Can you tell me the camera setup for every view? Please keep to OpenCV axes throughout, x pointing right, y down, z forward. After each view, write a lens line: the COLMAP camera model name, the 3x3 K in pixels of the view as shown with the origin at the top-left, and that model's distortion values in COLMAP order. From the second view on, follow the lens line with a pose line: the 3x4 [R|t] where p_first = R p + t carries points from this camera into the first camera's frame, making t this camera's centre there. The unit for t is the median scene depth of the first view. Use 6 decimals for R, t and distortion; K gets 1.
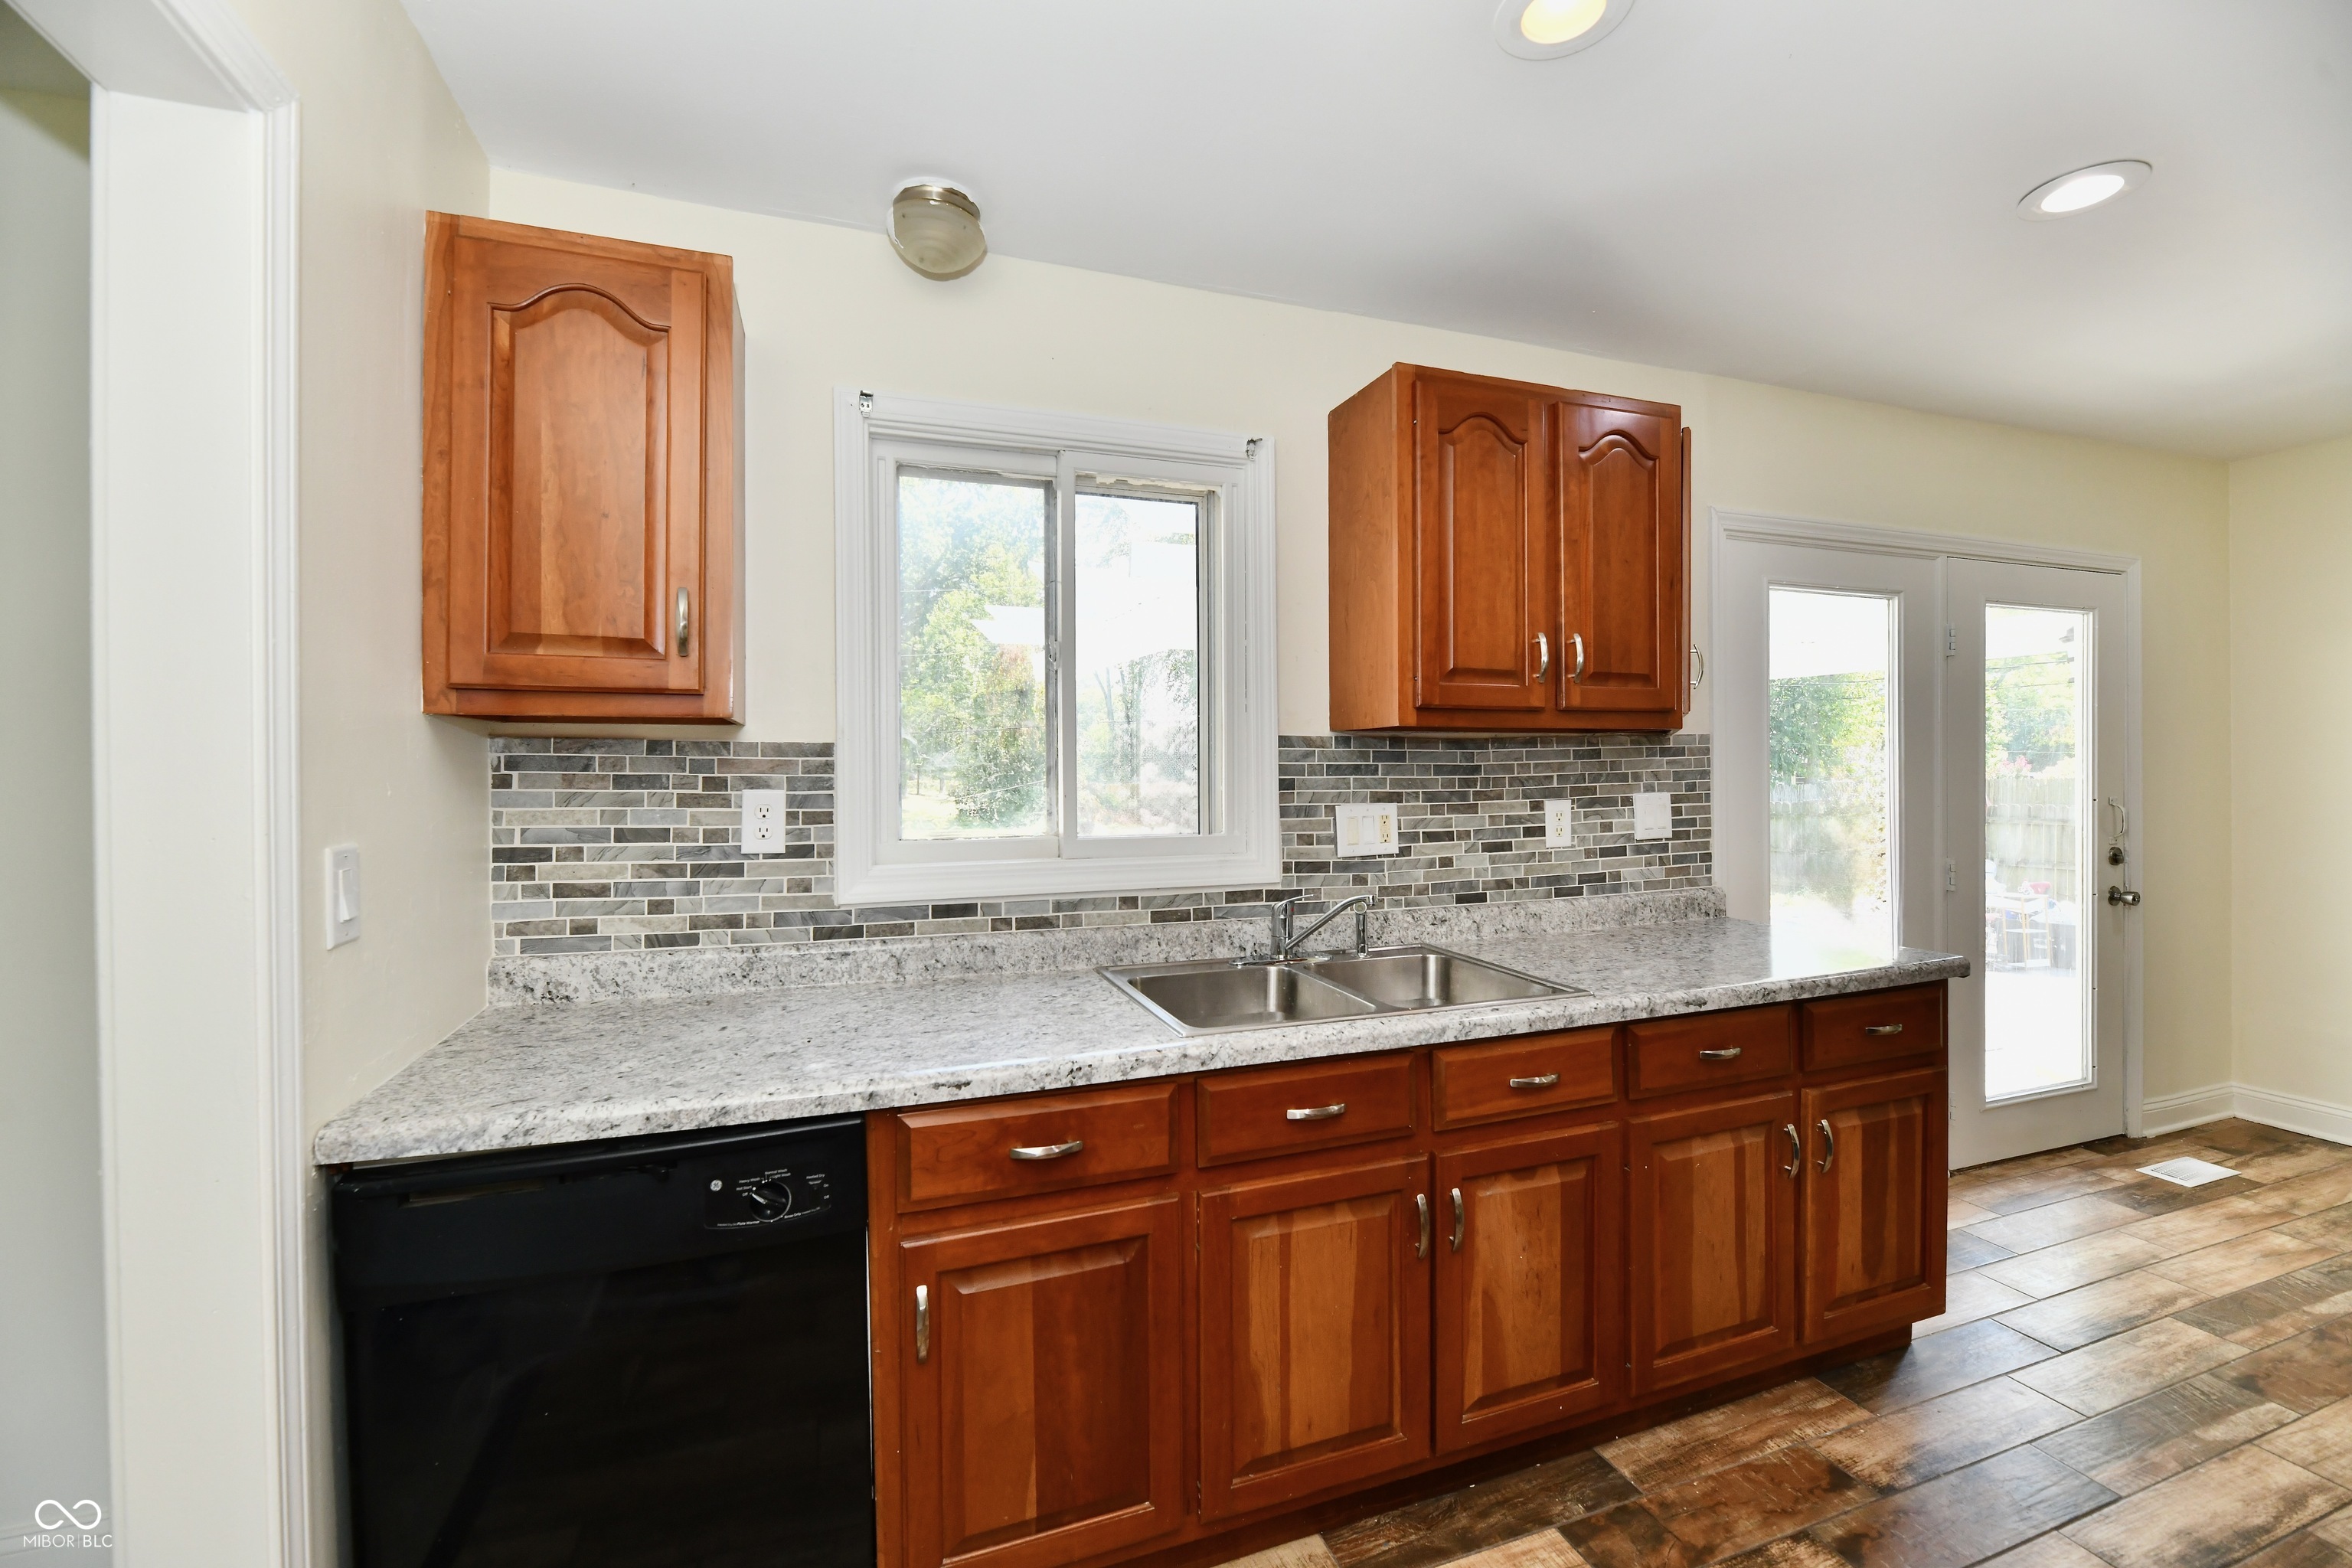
lens RADIAL K [[963.9, 0, 1166.4], [0, 963.9, 771.4], [0, 0, 1]] dist [0.002182, -0.004351]
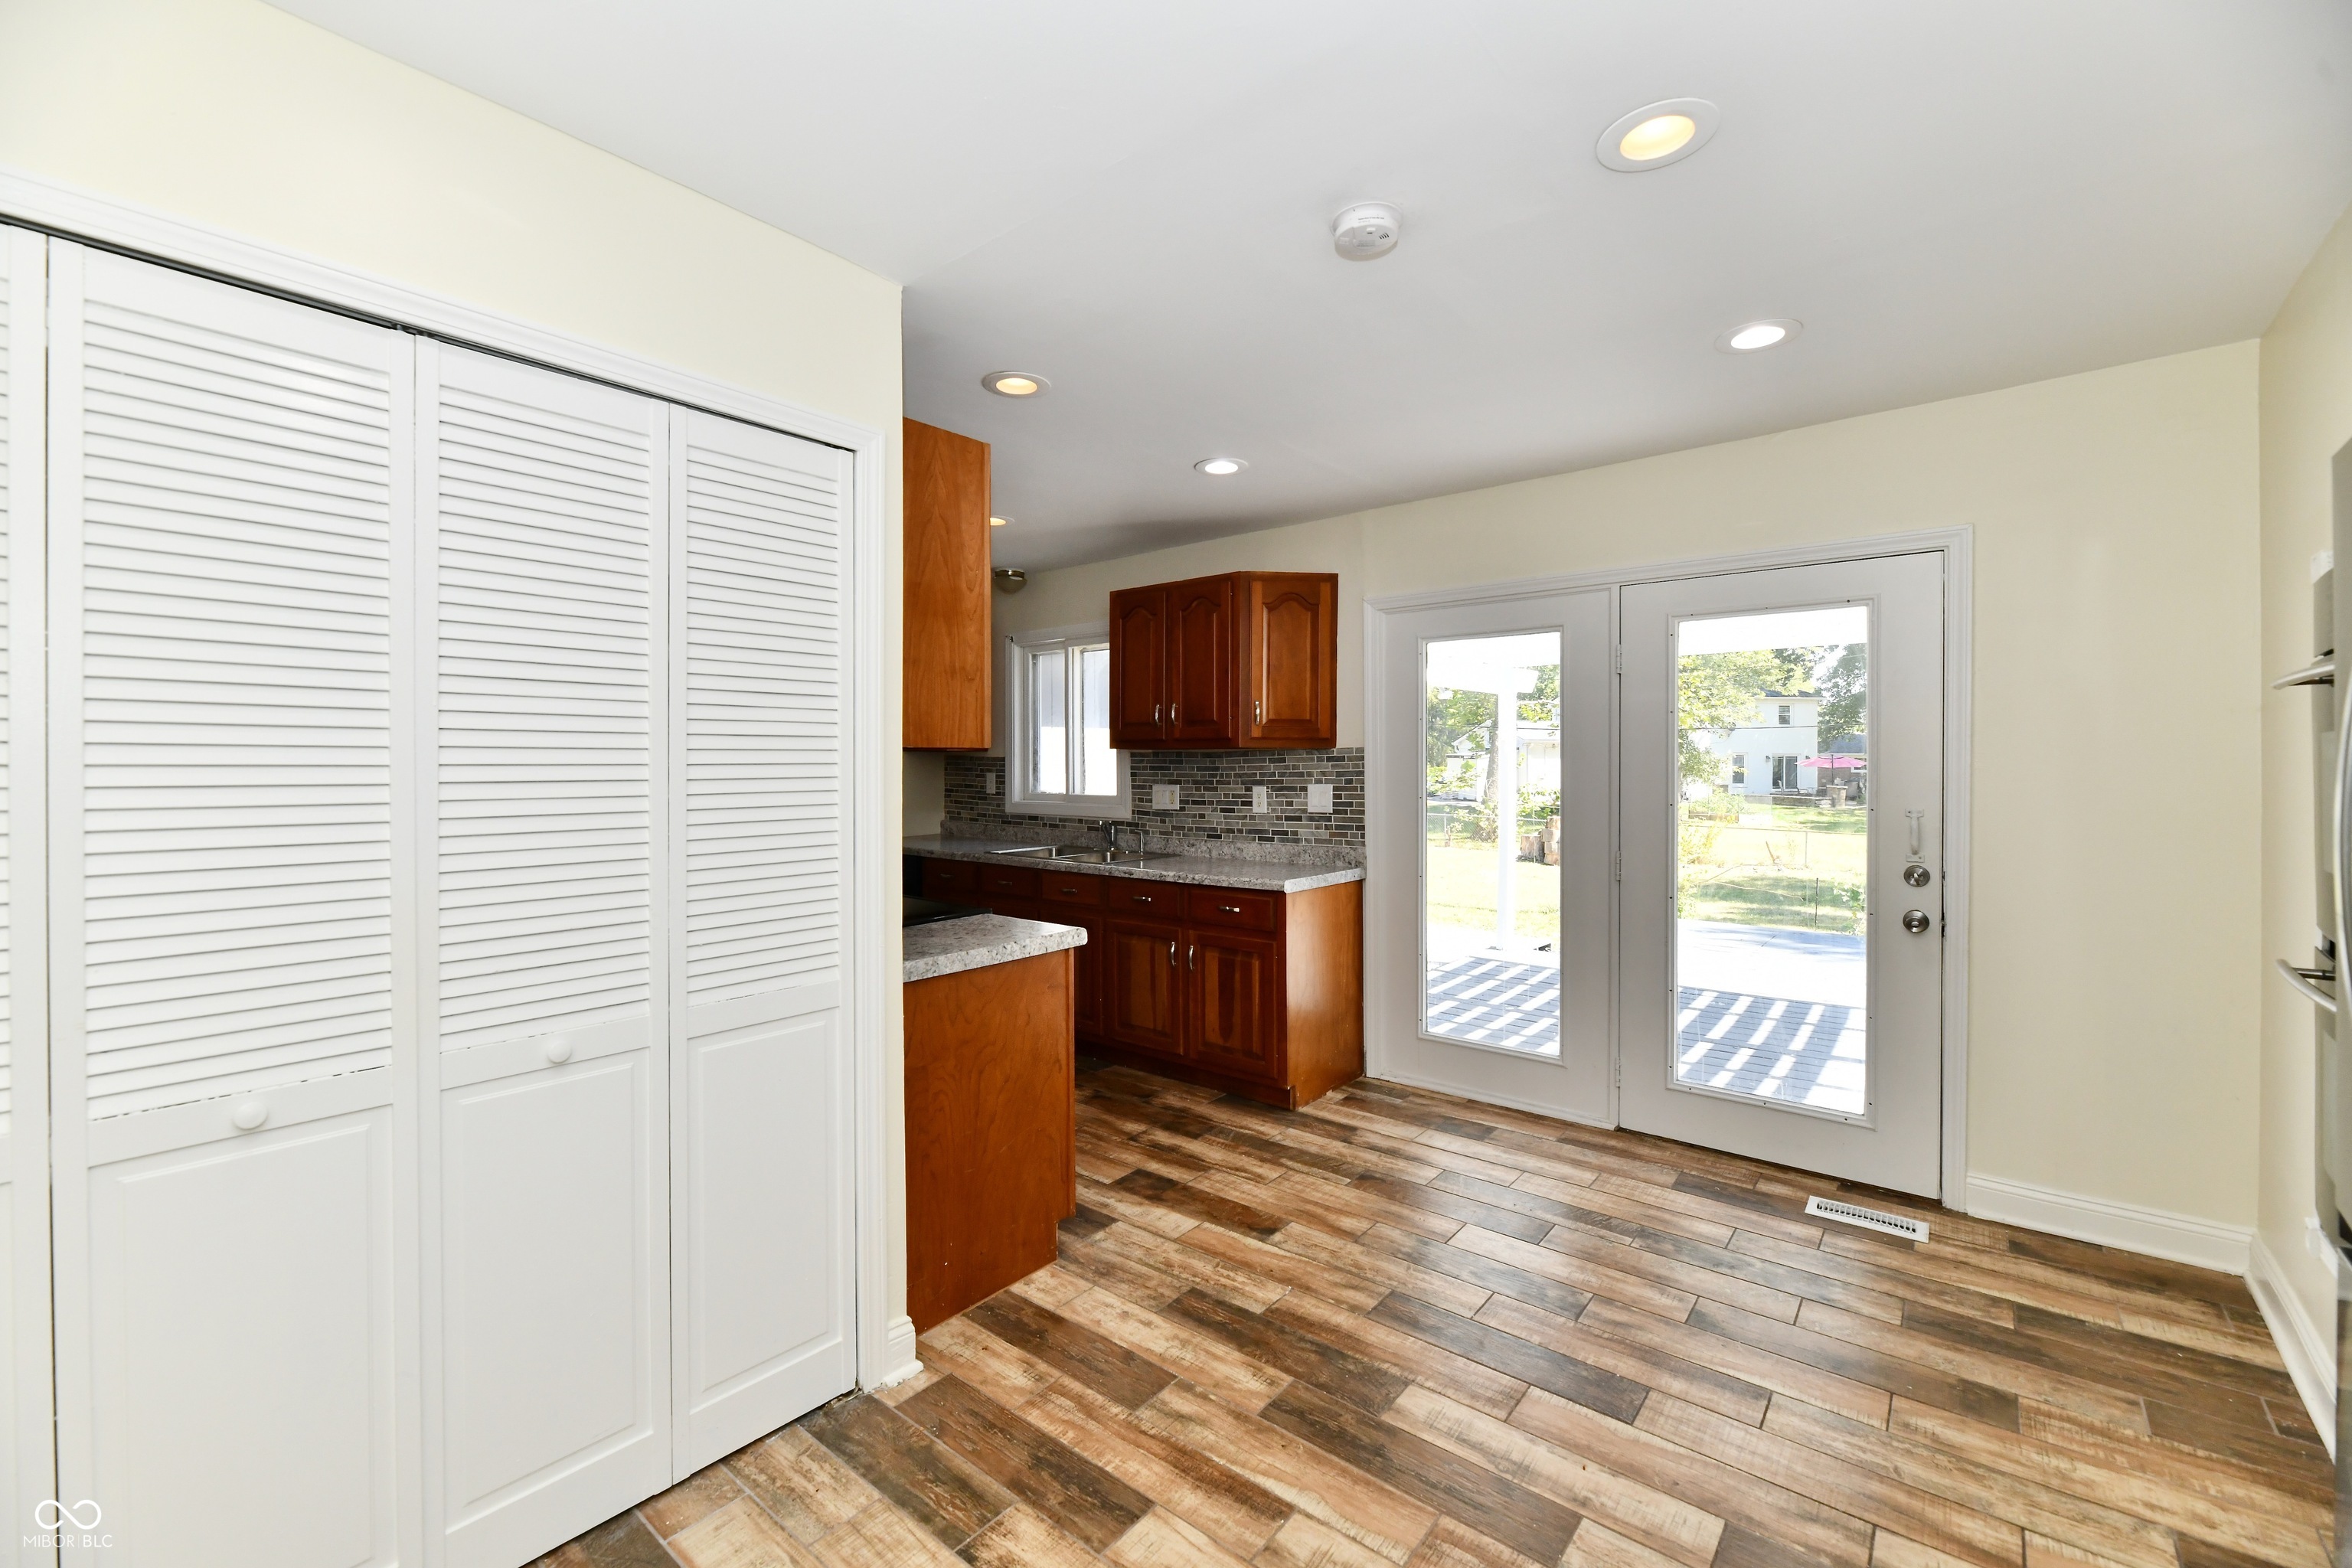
lens RADIAL K [[963.9, 0, 1168.6], [0, 963.9, 767.9], [0, 0, 1]] dist [0.002182, -0.004351]
pose [[0.509735, 0.011117, -0.860260, 1.866854], [-0.005434, 0.999938, 0.009702, -0.020997], [0.860314, -0.000271, 0.509764, -0.047174]]
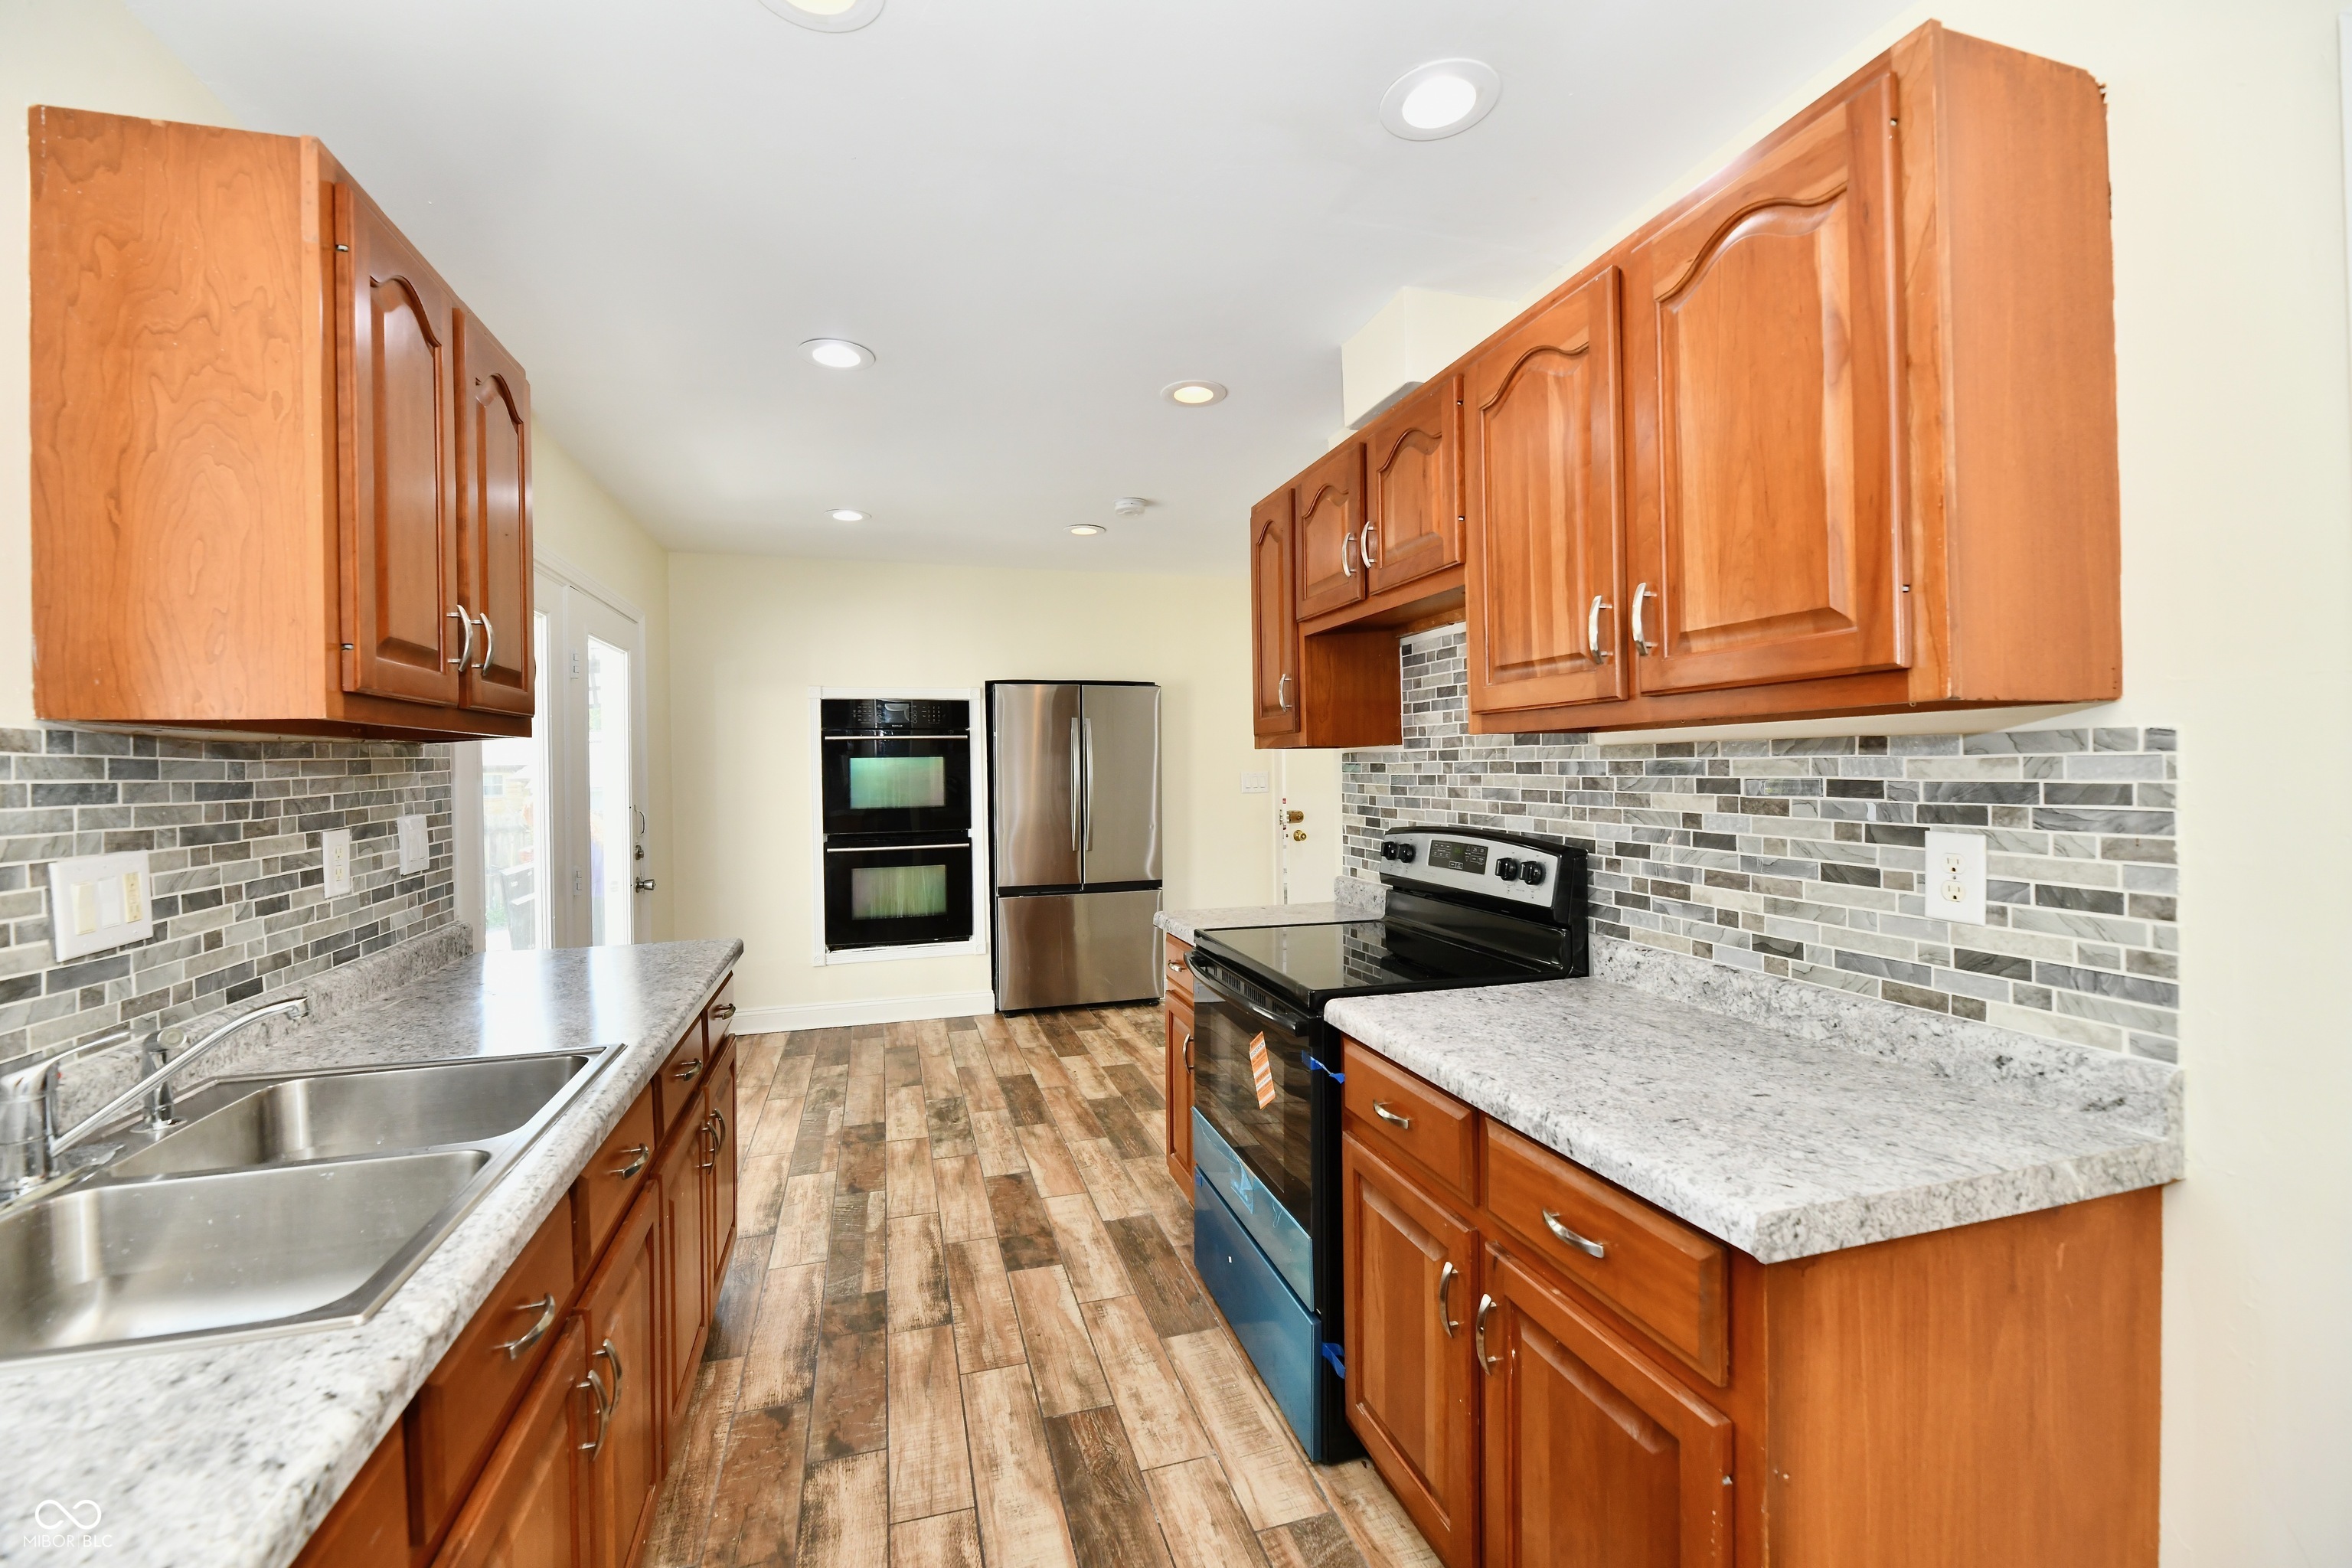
lens RADIAL K [[963.9, 0, 1168.3], [0, 963.9, 771.5], [0, 0, 1]] dist [0.002182, -0.004351]
pose [[0.049226, 0.000670, 0.998787, -0.287304], [0.017678, 0.999843, -0.001542, -0.002284], [-0.998631, 0.017733, 0.049207, 0.344637]]
